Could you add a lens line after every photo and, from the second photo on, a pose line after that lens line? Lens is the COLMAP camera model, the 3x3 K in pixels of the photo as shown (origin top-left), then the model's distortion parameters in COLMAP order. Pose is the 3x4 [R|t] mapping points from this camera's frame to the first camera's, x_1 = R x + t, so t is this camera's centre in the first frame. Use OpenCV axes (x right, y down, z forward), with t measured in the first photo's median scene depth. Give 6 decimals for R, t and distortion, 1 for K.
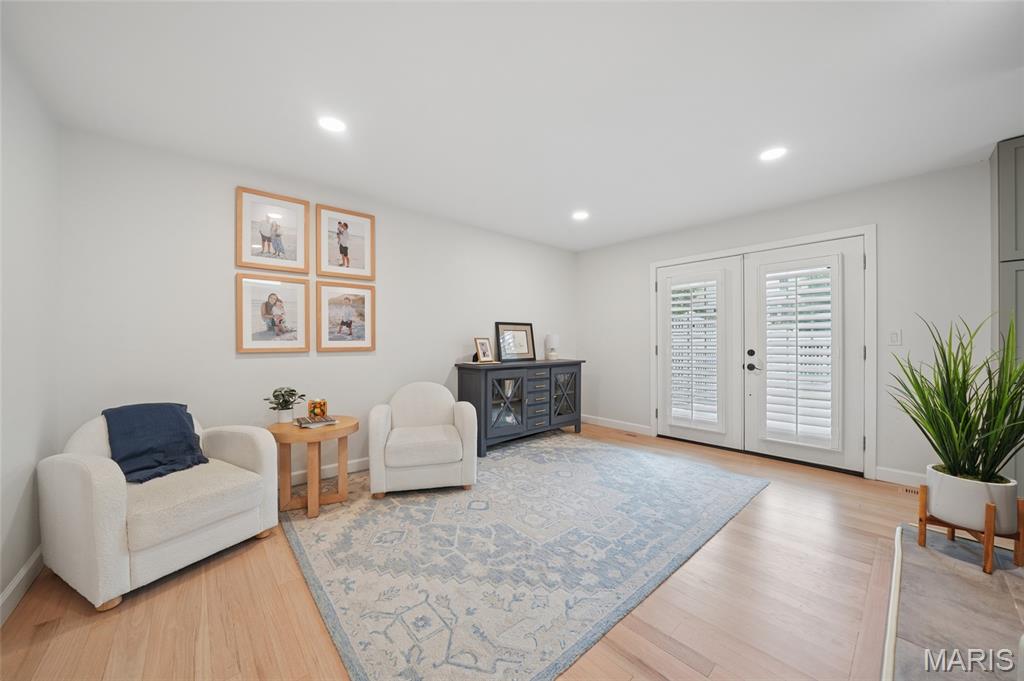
lens RADIAL K [[361.3, 0, 509.6], [0, 361.3, 344.0], [0, 0, 1]] dist [-0.014638, -0.000018]
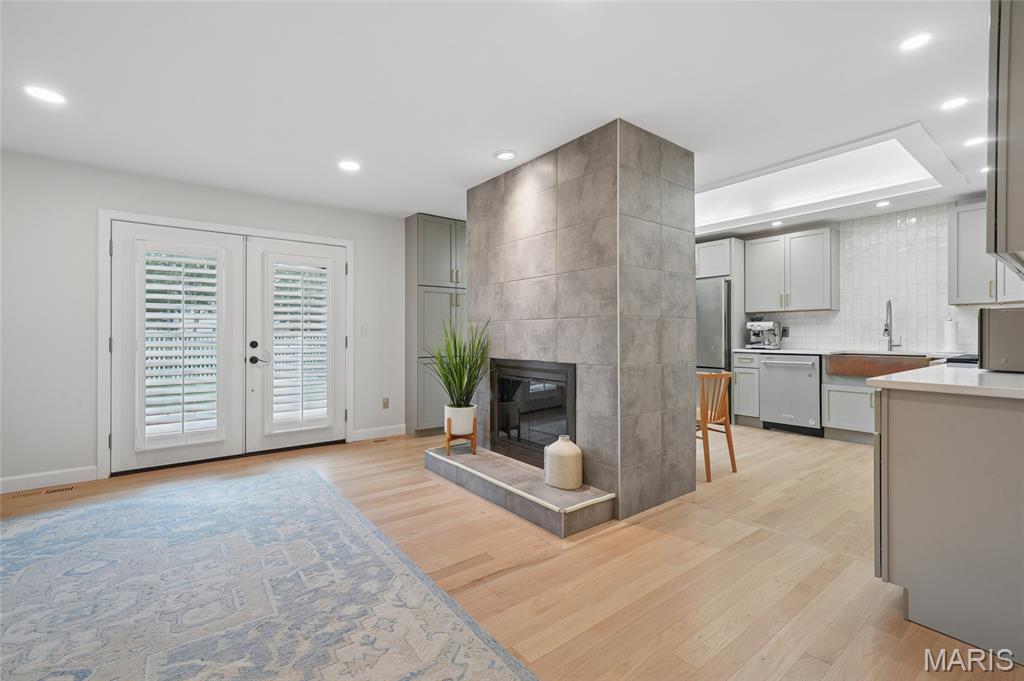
lens RADIAL K [[440.3, 0, 509.1], [0, 440.3, 336.4], [0, 0, 1]] dist [0.004705, 0.000641]
pose [[0.074781, 0.002164, 0.997198, -0.558317], [0.006482, 0.999975, -0.002657, 0.014612], [-0.997179, 0.006662, 0.074766, 0.357679]]
